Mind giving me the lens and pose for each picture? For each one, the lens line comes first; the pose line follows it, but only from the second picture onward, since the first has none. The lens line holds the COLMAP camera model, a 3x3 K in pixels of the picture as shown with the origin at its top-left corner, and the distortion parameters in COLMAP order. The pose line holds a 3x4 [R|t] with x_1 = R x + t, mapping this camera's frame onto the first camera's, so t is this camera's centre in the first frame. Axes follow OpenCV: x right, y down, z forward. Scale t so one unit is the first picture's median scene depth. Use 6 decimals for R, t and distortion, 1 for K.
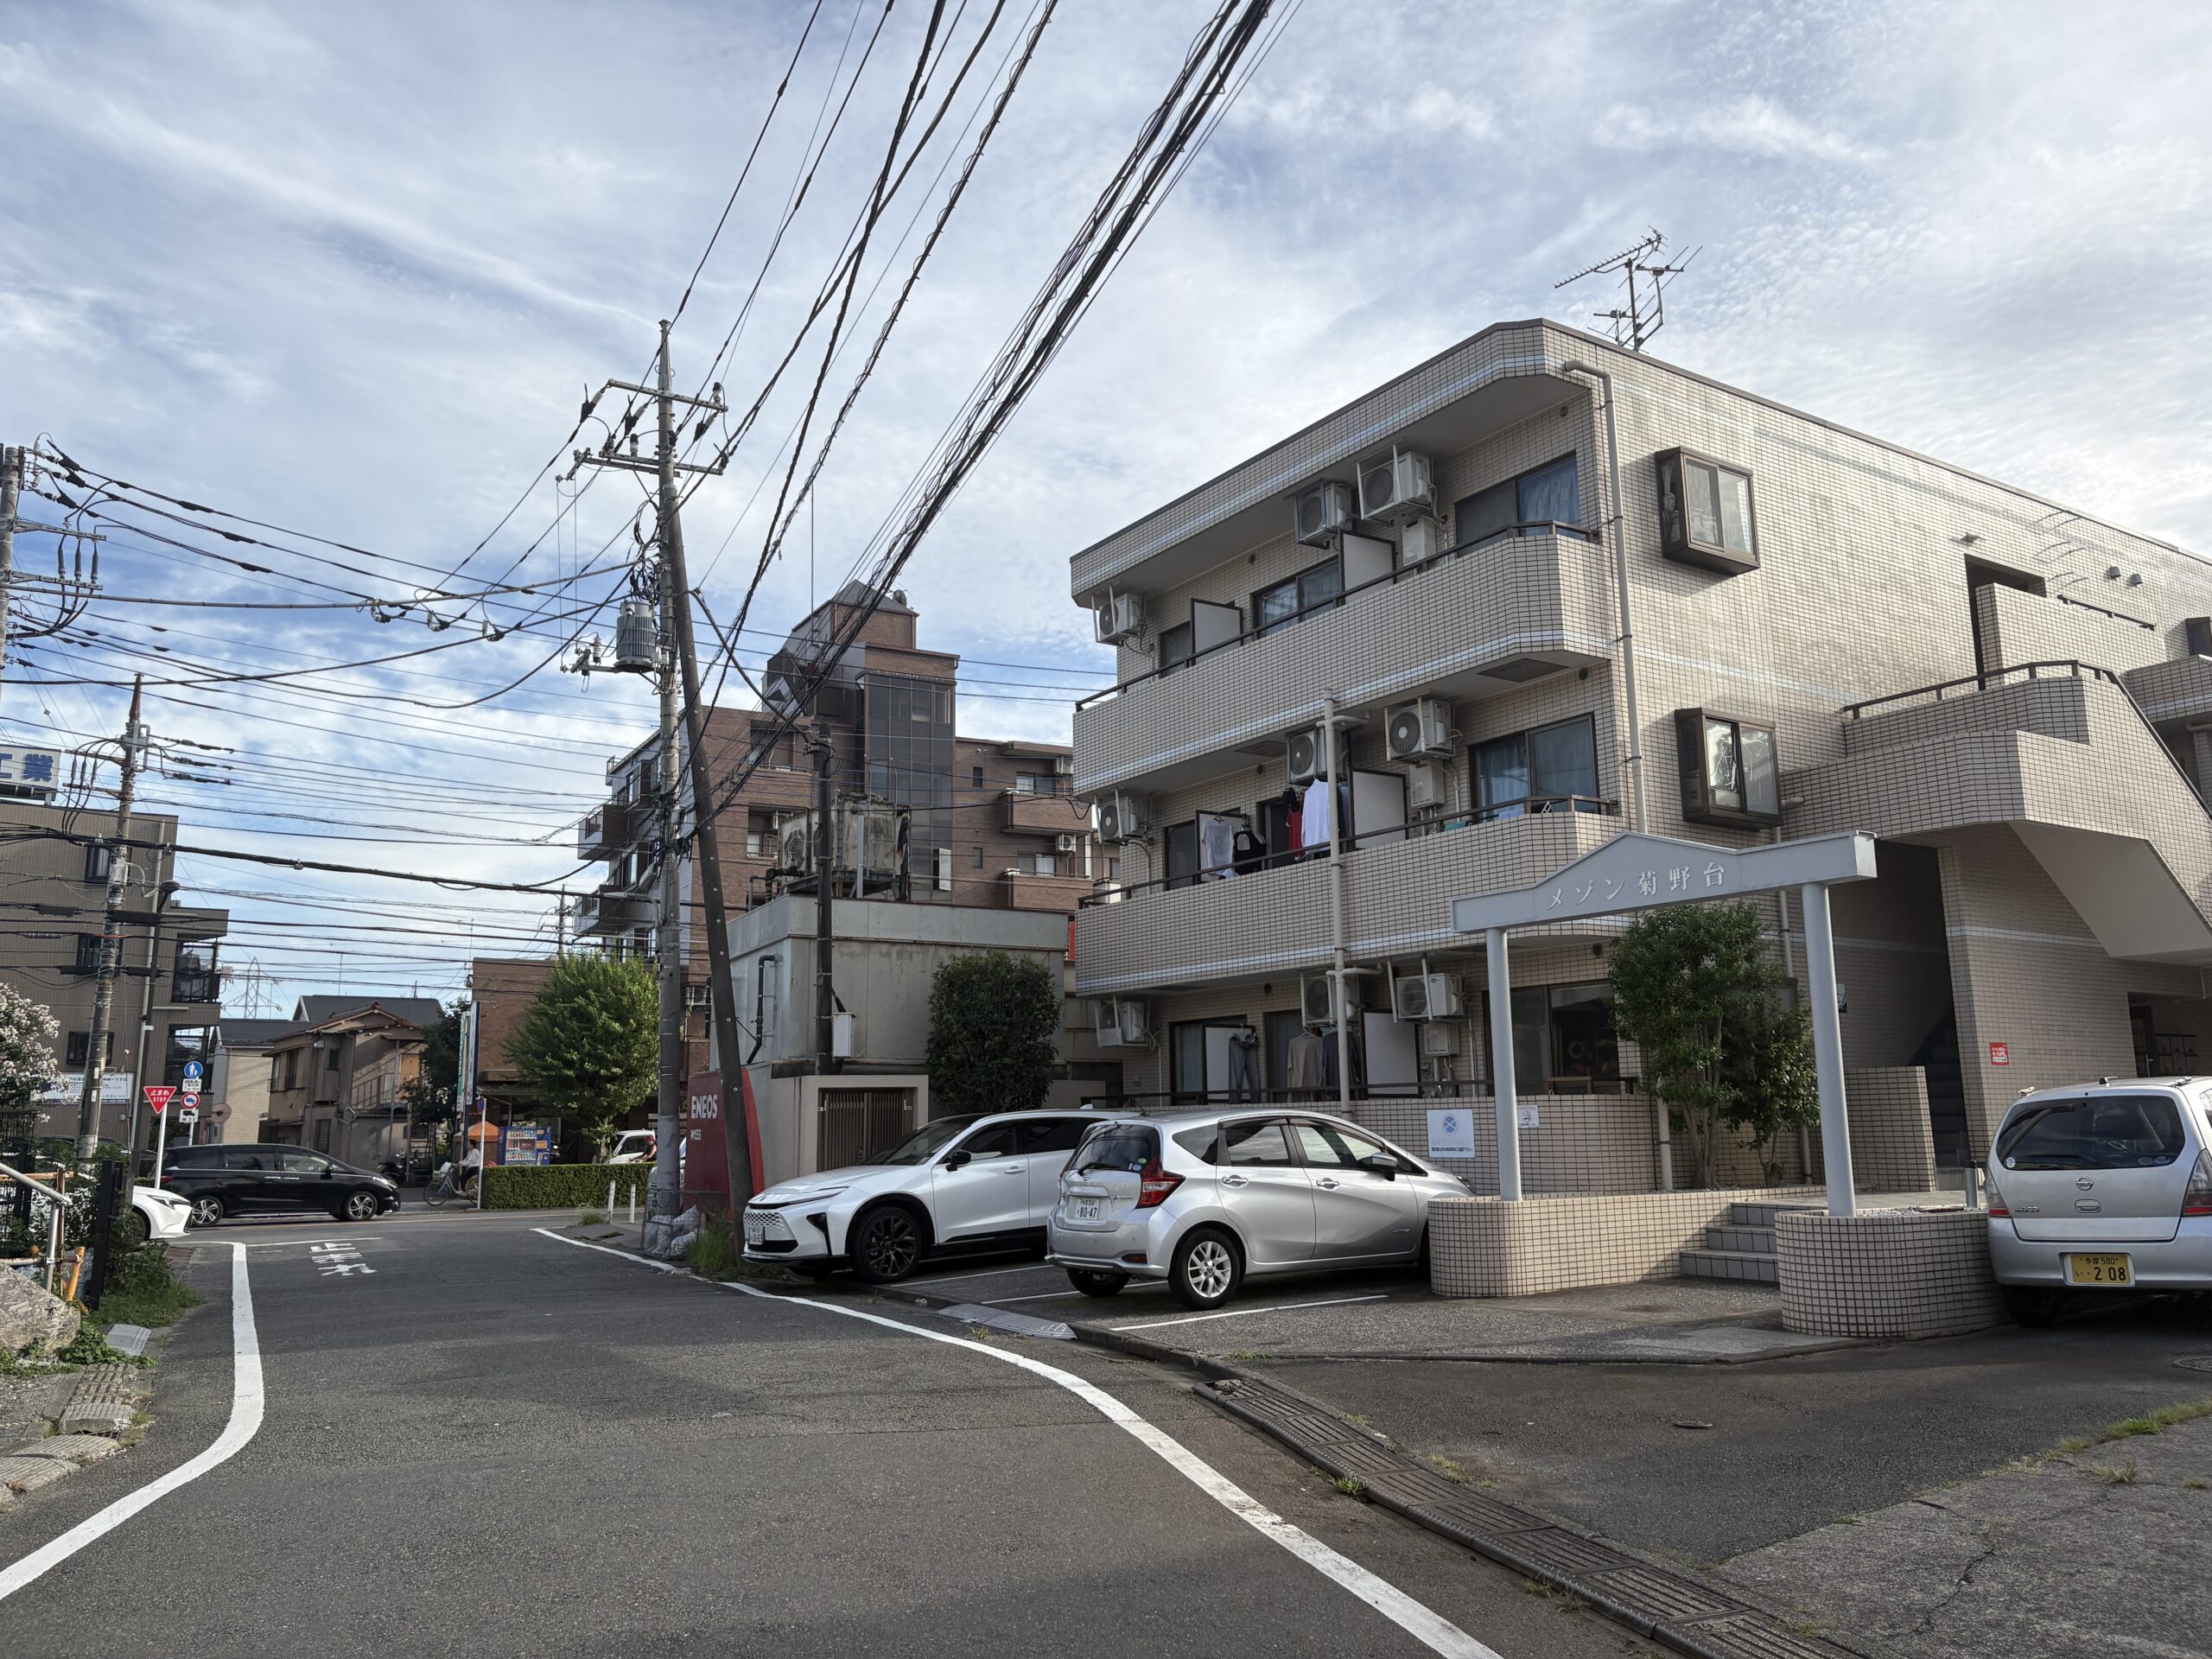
lens RADIAL K [[1673.8, 0, 1057.1], [0, 1673.8, 836.2], [0, 0, 1]] dist [0.010617, -0.004888]
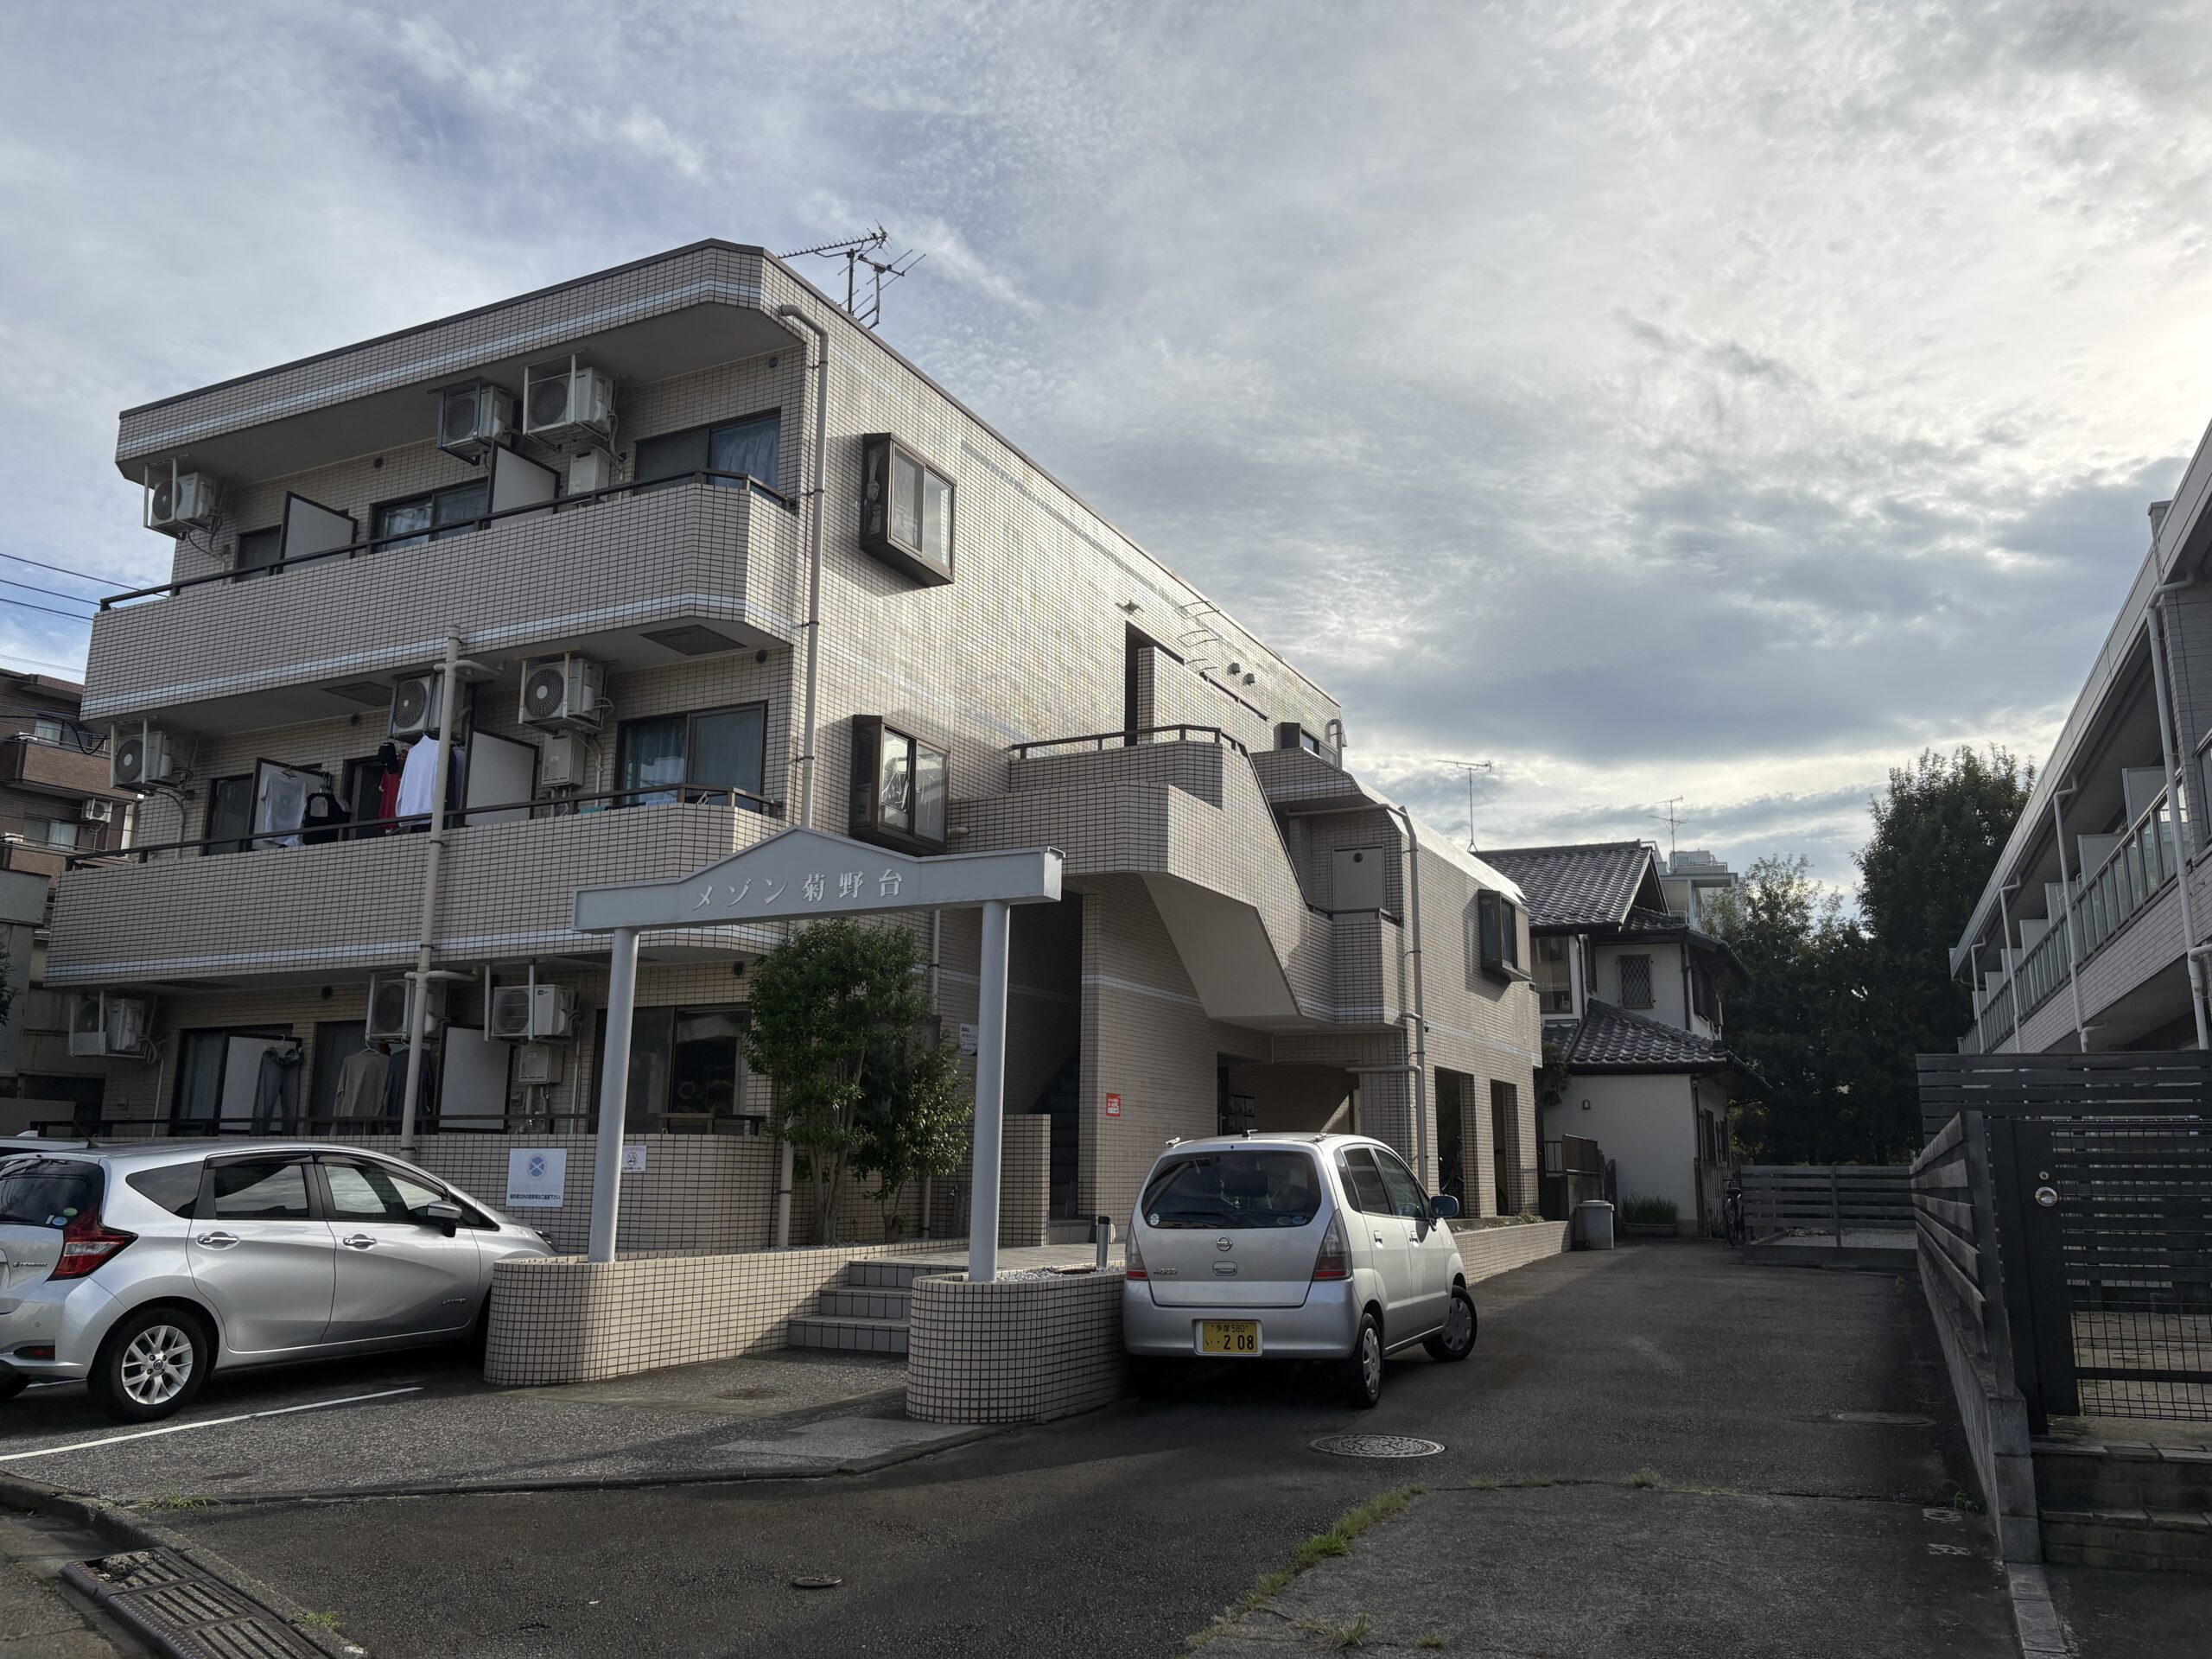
lens RADIAL K [[1713.1, 0, 1106.0], [0, 1713.1, 829.5], [0, 0, 1]] dist [0.078557, -0.086621]
pose [[0.858322, 0.123947, 0.497915, 0.031005], [-0.111608, 0.992251, -0.054611, 0.023293], [-0.500826, -0.008697, 0.865504, 0.127488]]
